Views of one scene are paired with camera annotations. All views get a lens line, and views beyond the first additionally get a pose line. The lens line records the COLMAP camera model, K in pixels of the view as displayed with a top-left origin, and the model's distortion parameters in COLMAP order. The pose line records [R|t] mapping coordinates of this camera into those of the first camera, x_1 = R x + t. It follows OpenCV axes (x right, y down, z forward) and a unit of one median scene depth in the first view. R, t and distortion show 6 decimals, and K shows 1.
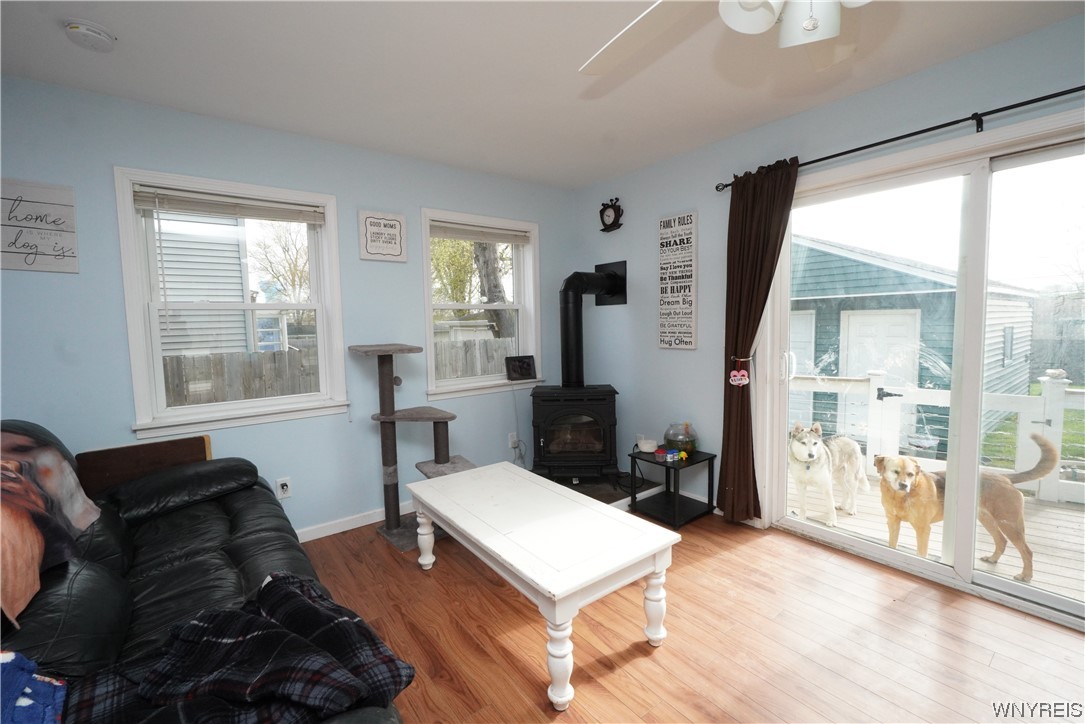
lens RADIAL K [[464.0, 0, 542.1], [0, 464.0, 354.3], [0, 0, 1]] dist [-0.017466, 0.005031]
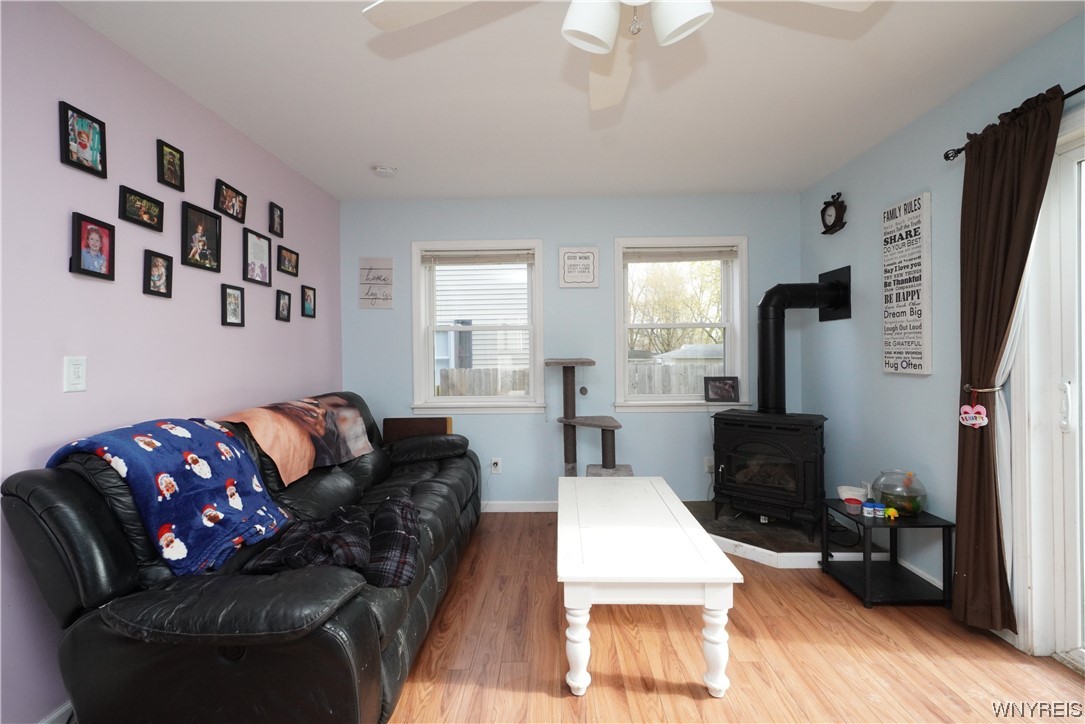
lens RADIAL K [[464.0, 0, 542.1], [0, 464.0, 354.3], [0, 0, 1]] dist [-0.017466, 0.005031]
pose [[0.774439, 0.015605, -0.632456, 0.318235], [-0.050941, 0.997988, -0.037752, 0.015257], [0.630594, 0.061455, 0.773676, 0.038854]]
